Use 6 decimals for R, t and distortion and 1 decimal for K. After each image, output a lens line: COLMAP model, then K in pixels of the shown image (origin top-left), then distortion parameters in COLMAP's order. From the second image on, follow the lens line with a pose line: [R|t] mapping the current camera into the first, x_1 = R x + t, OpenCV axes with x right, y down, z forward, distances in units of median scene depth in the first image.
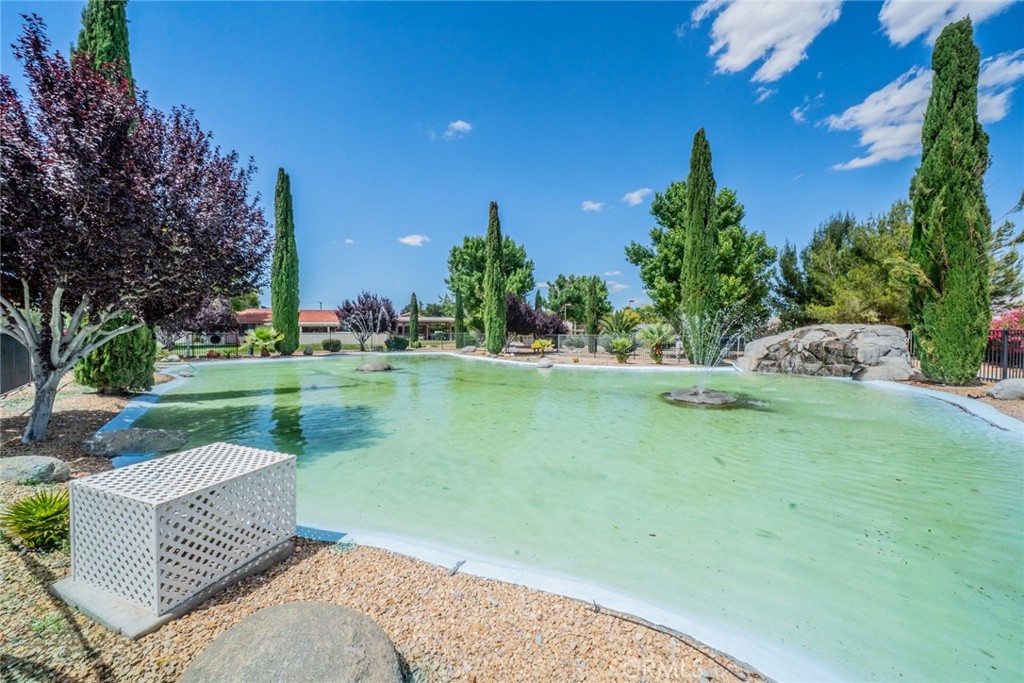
lens RADIAL K [[352.8, 0, 512.0], [0, 352.8, 341.5], [0, 0, 1]] dist [-0.000280, 0.000064]
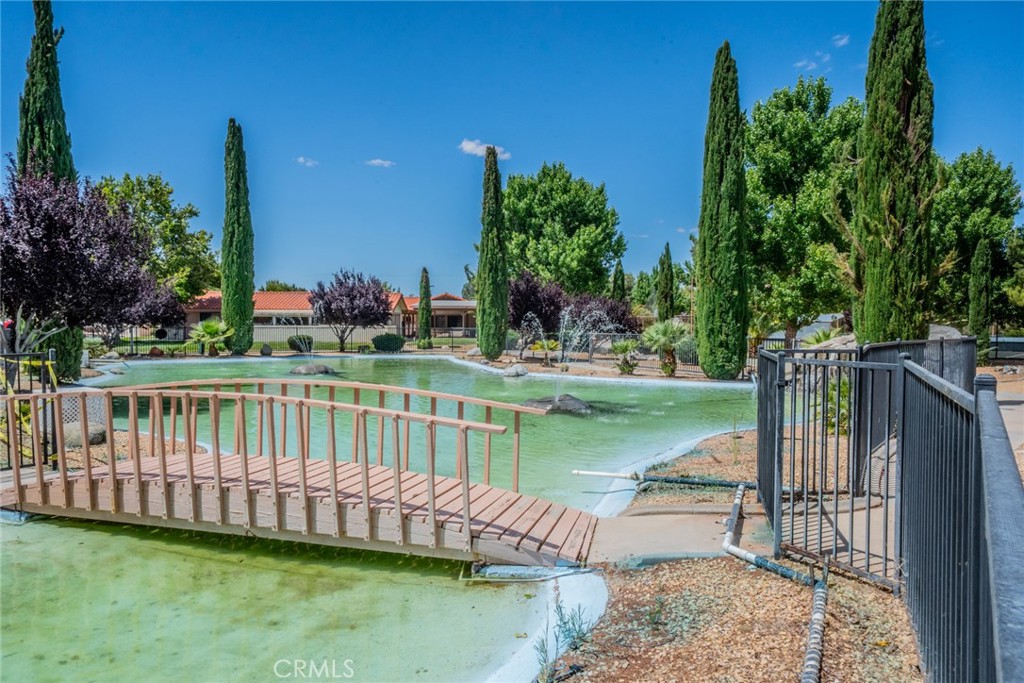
lens RADIAL K [[664.0, 0, 512.0], [0, 664.0, 341.5], [0, 0, 1]] dist [0.083435, 0.001480]
pose [[0.964911, 0.014351, -0.262186, 0.361699], [-0.013621, 0.999897, 0.004603, -0.007009], [0.262225, -0.000870, 0.965006, -0.308533]]
